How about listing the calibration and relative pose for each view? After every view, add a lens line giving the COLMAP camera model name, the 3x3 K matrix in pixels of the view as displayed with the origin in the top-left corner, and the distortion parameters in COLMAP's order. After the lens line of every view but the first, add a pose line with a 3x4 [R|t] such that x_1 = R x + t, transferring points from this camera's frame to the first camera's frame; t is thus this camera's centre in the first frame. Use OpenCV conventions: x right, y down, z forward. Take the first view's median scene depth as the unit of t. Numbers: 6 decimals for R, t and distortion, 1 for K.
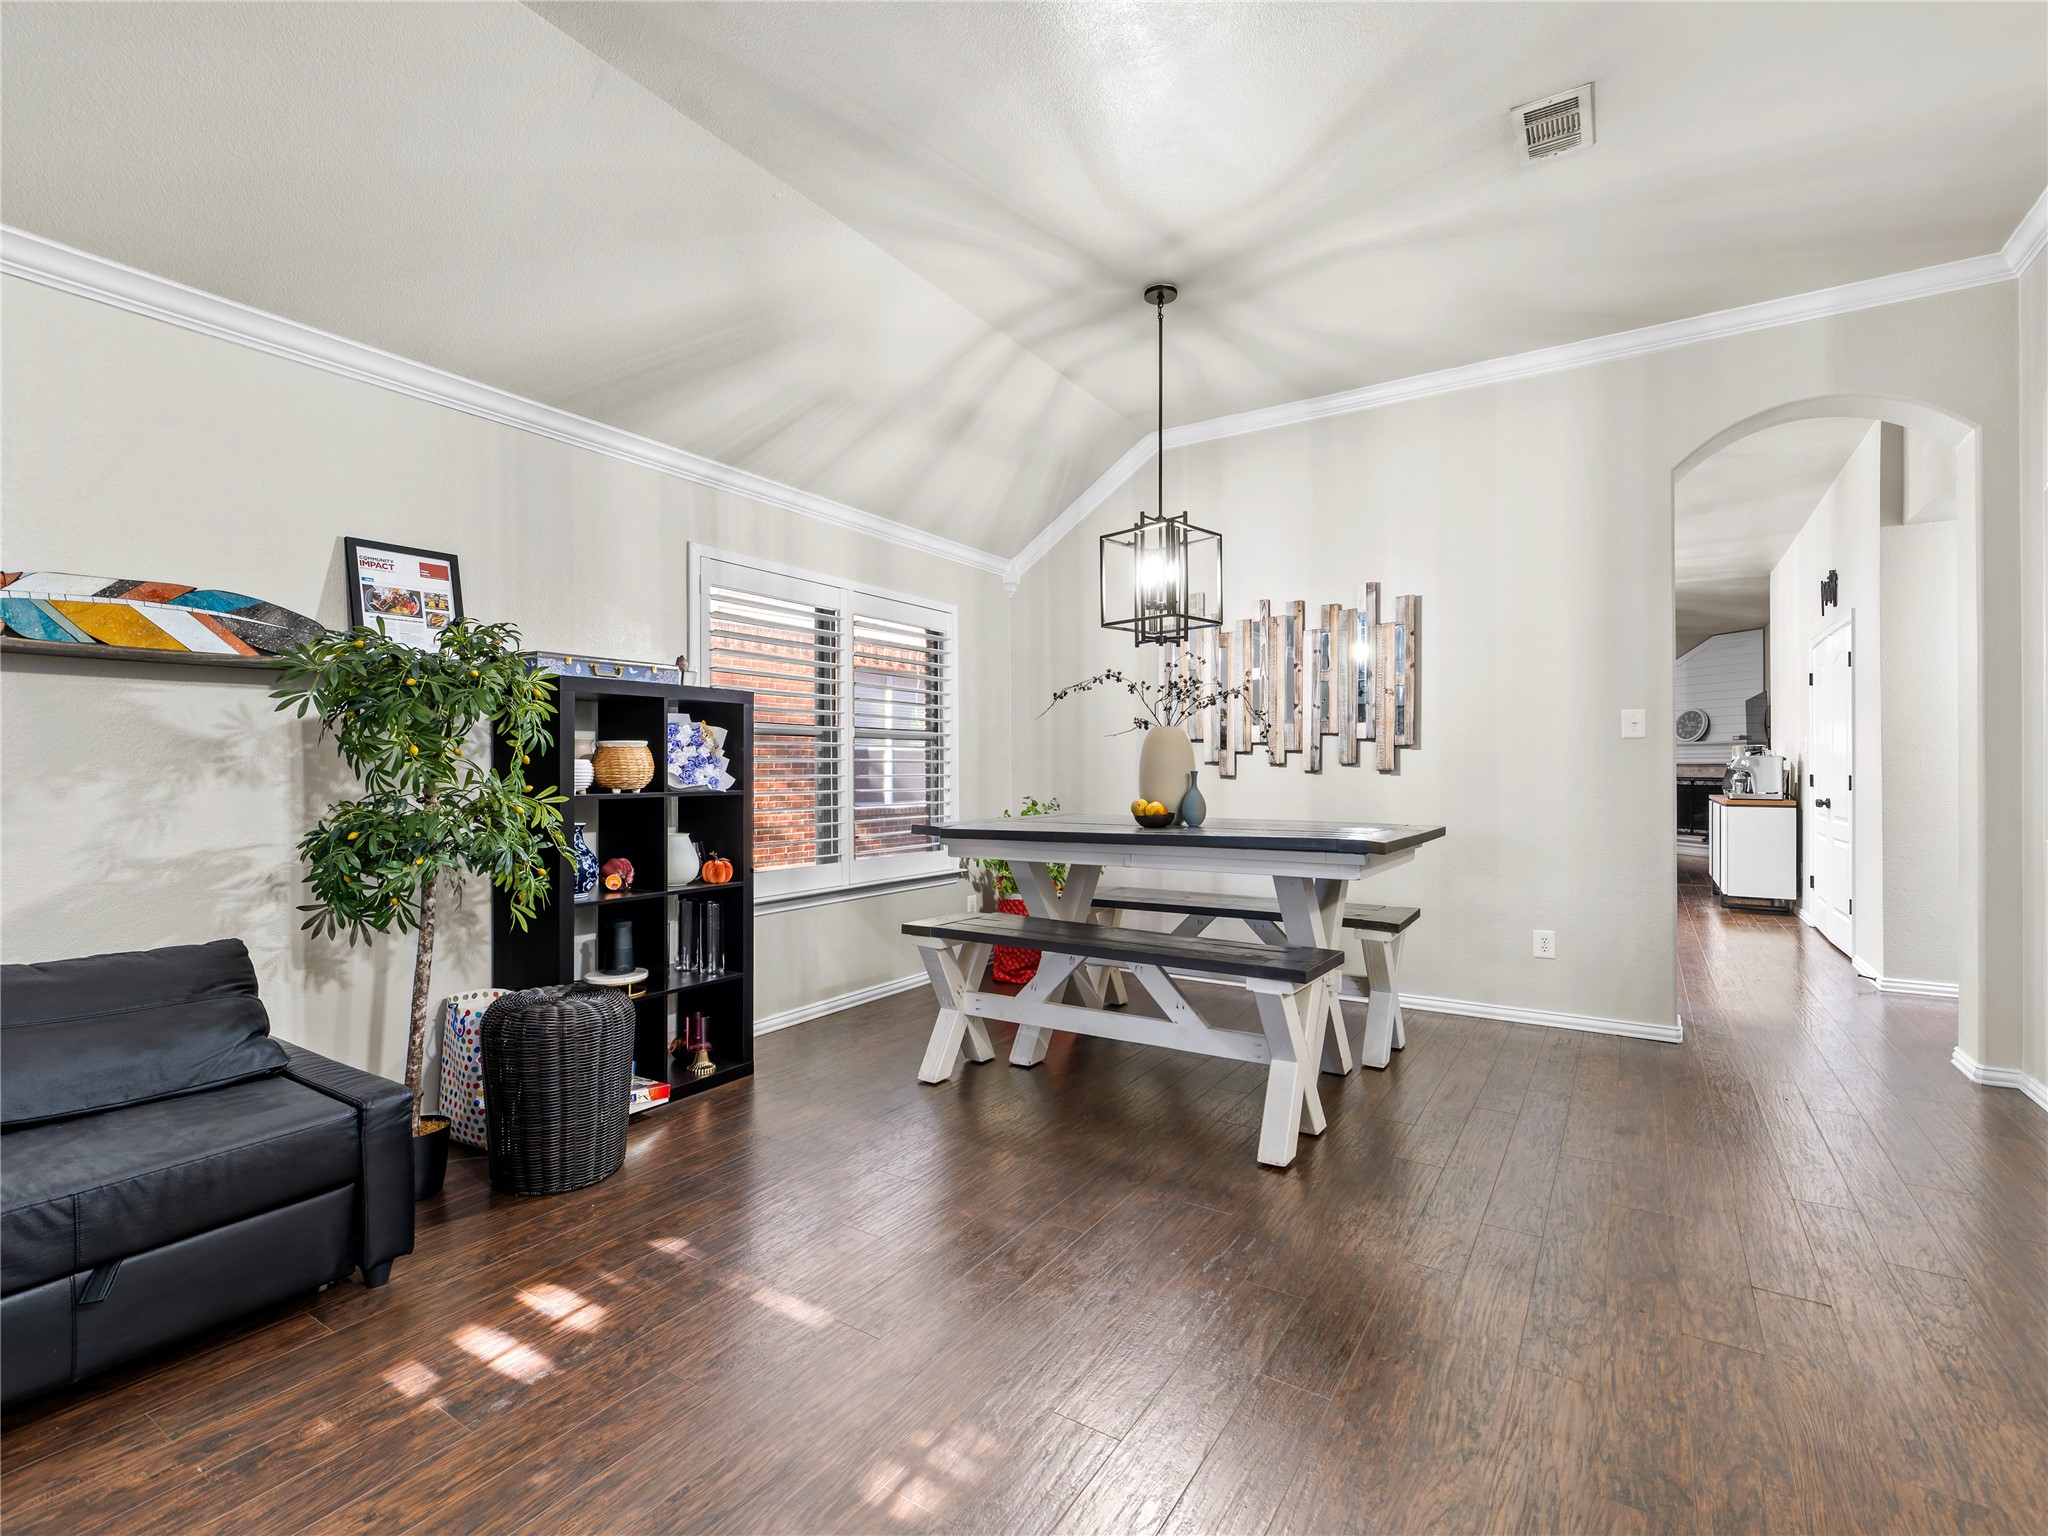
lens RADIAL K [[963.9, 0, 1028.4], [0, 963.9, 766.8], [0, 0, 1]] dist [0.002446, 0.000023]
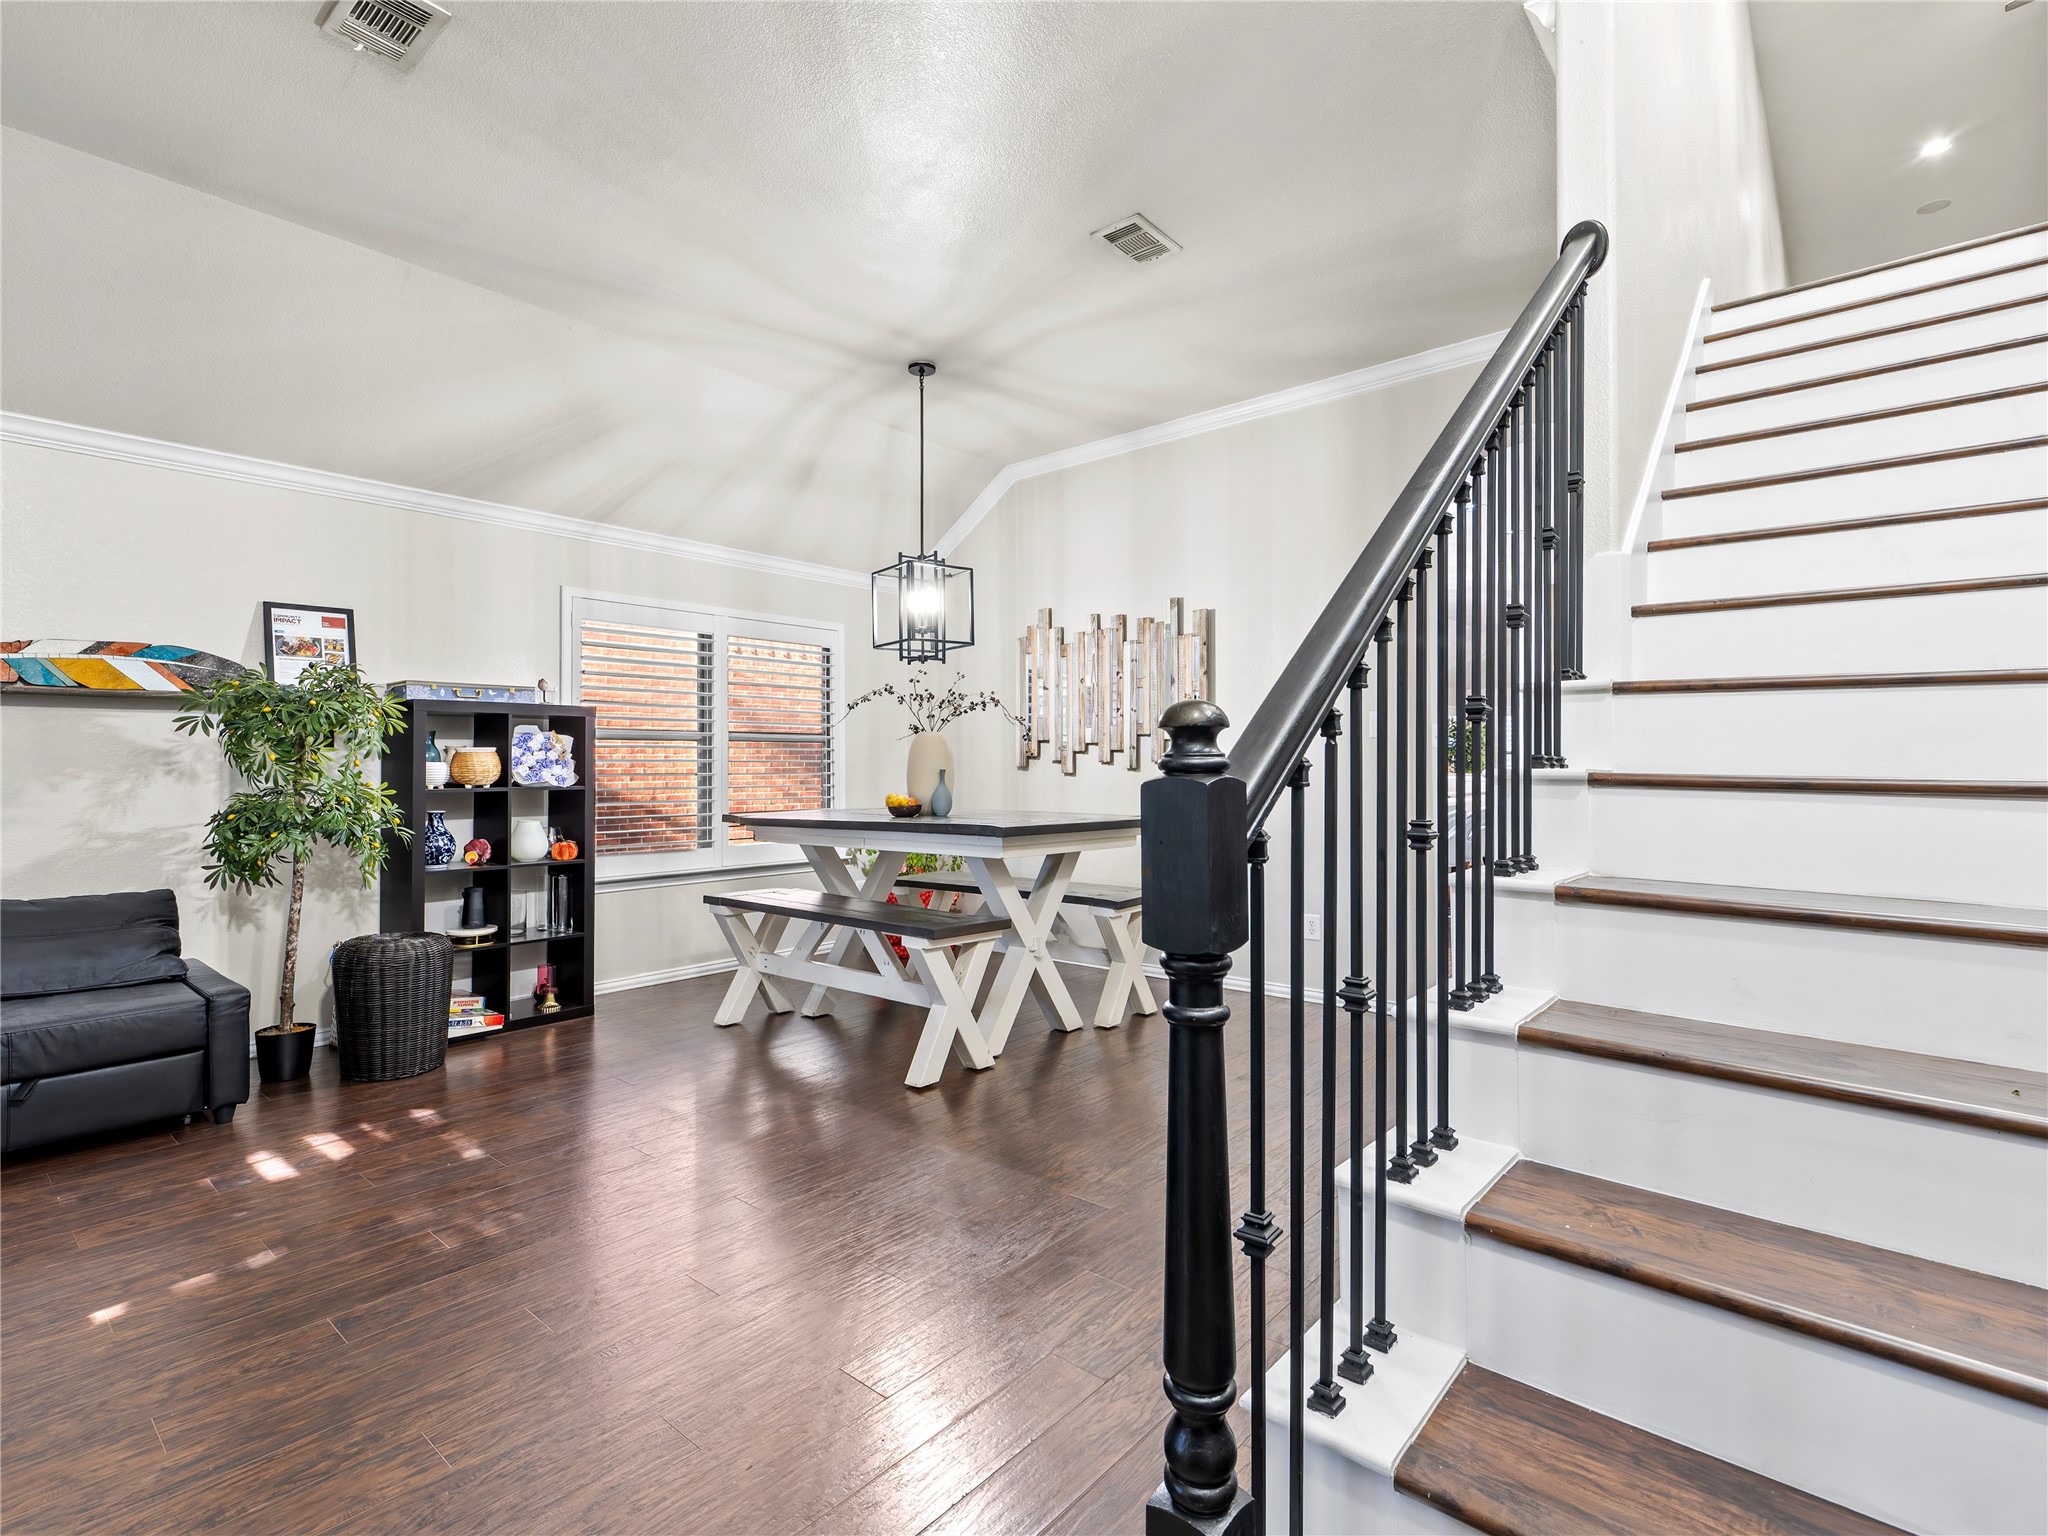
lens RADIAL K [[1004.7, 0, 1020.4], [0, 1004.7, 746.1], [0, 0, 1]] dist [0.001385, -0.000047]
pose [[0.990046, -0.006393, -0.140597, 0.527614], [0.003878, 0.999828, -0.018150, -0.001572], [0.140689, 0.017424, 0.989900, -0.248431]]
